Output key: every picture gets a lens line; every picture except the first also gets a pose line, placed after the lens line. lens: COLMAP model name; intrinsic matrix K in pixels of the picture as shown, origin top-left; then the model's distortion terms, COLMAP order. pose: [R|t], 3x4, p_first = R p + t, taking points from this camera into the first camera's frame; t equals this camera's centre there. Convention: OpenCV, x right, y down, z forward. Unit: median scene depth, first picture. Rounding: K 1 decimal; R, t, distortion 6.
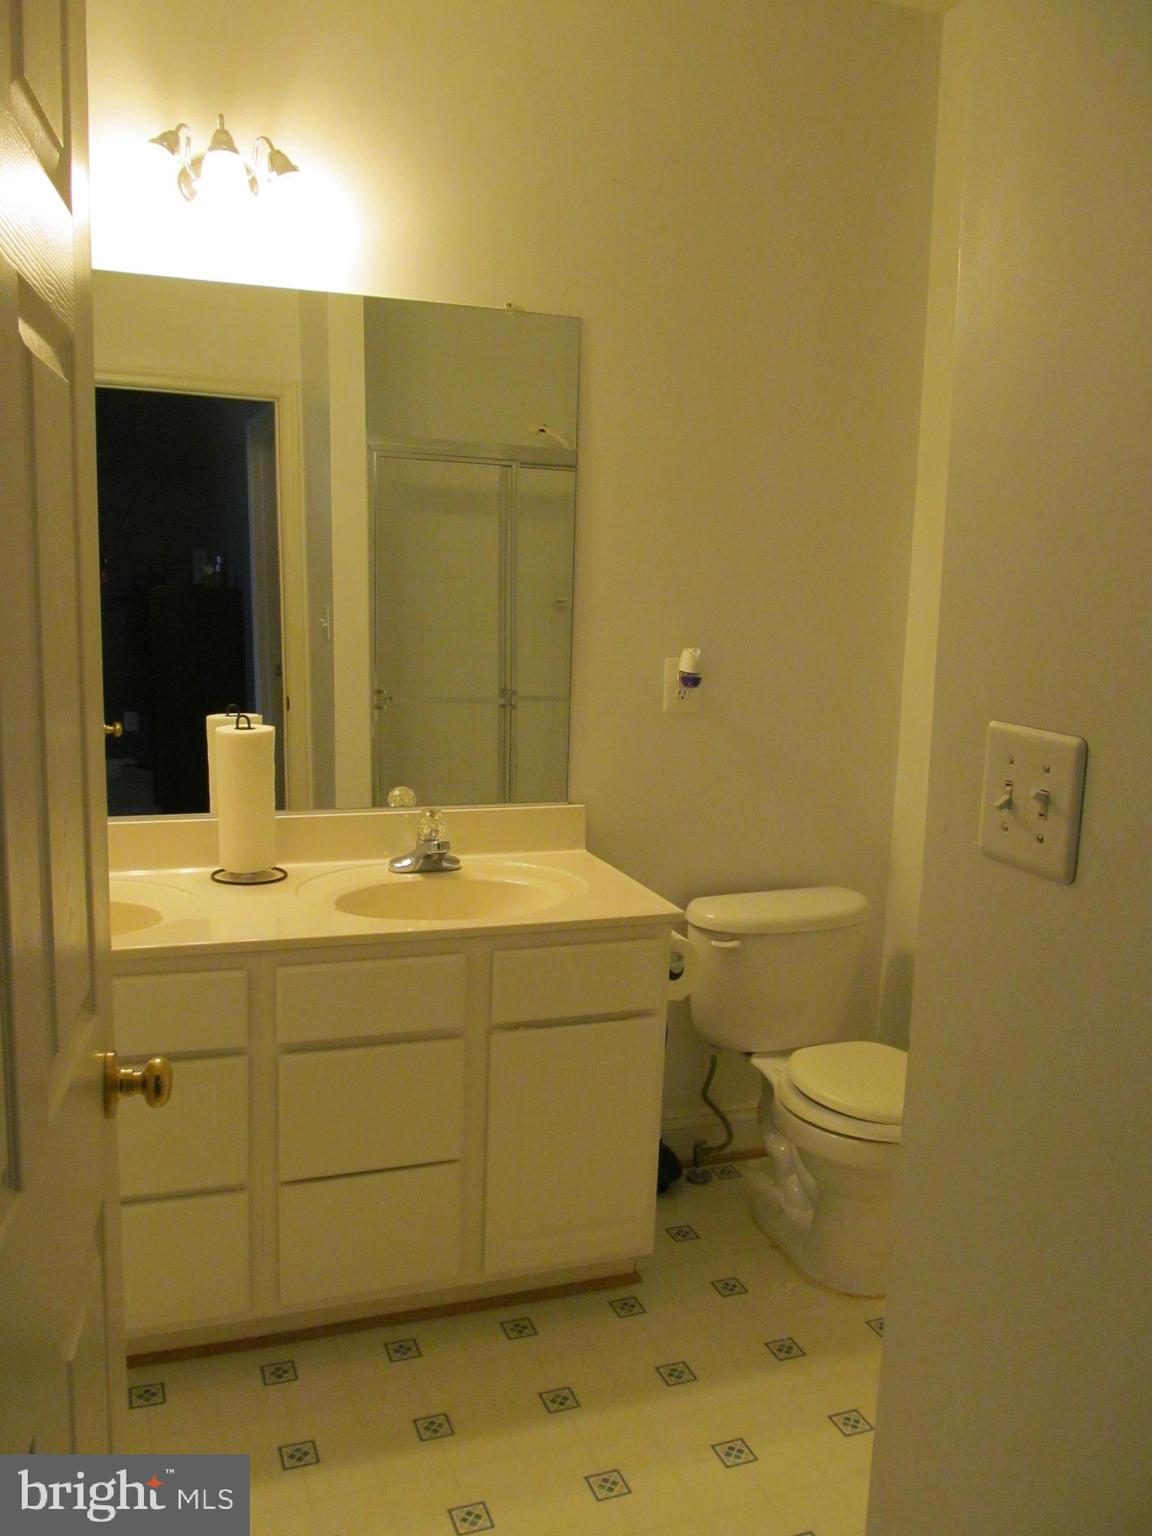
lens RADIAL K [[1282.1, 0, 573.9], [0, 1282.1, 776.9], [0, 0, 1]] dist [-0.062291, 0.027958]
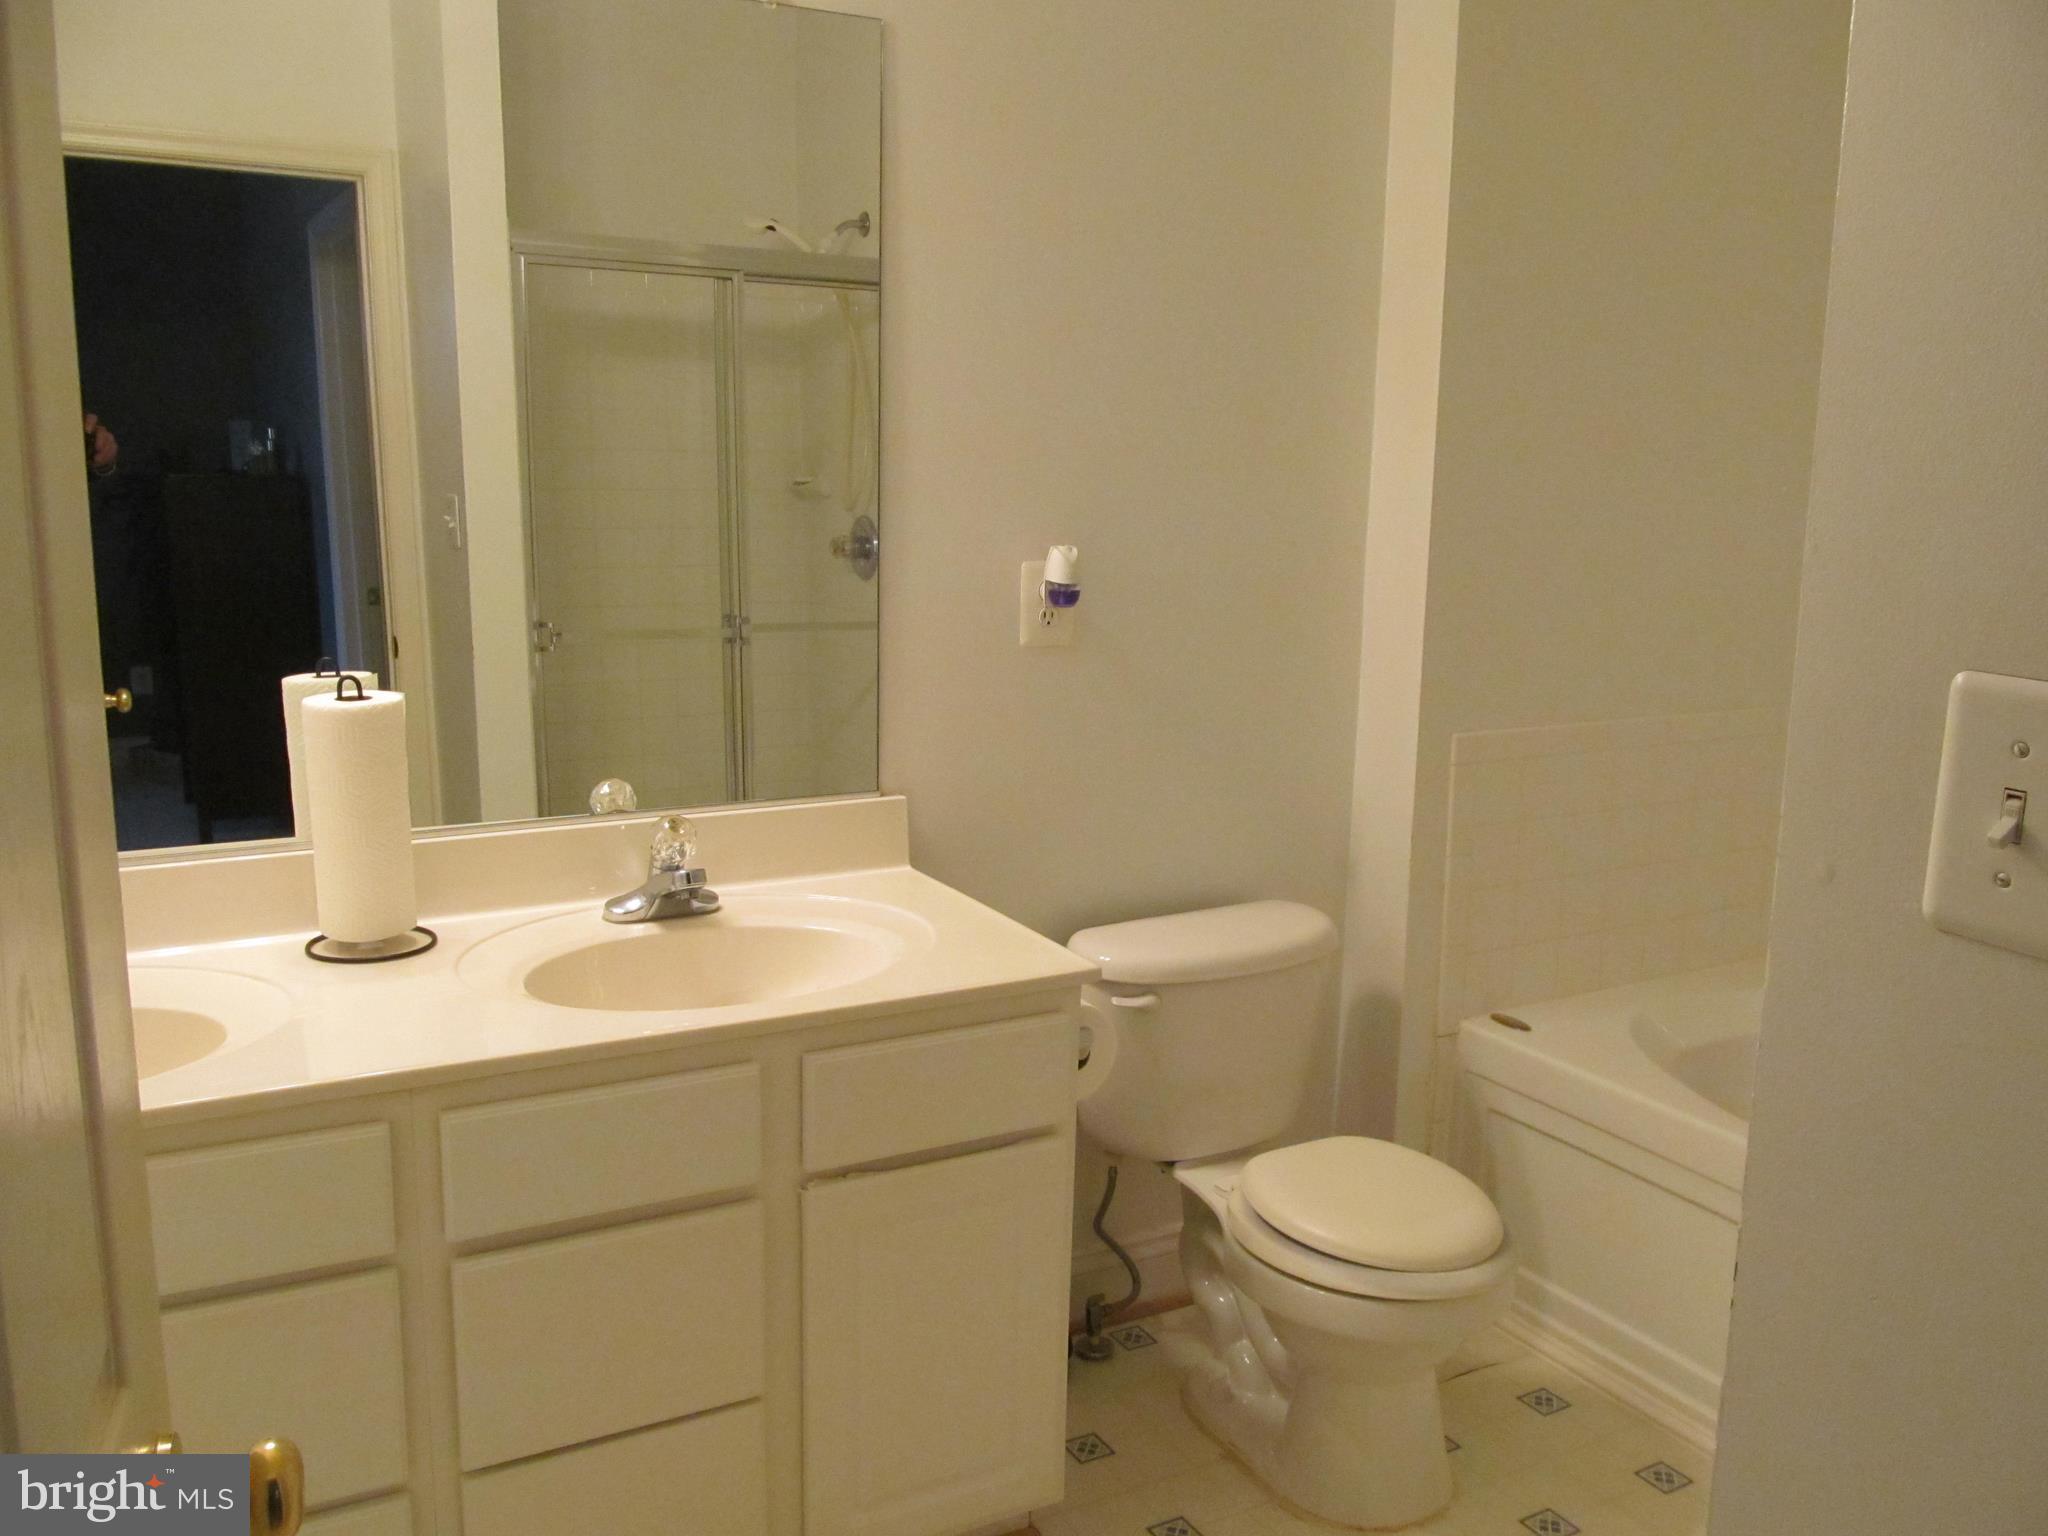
lens RADIAL K [[1709.5, 0, 1022.2], [0, 1709.5, 760.4], [0, 0, 1]] dist [-0.062291, 0.027958]
pose [[0.988635, -0.041444, 0.144512, -0.057574], [0.038100, 0.998940, 0.025832, -0.015895], [-0.145430, -0.020033, 0.989166, 0.153346]]
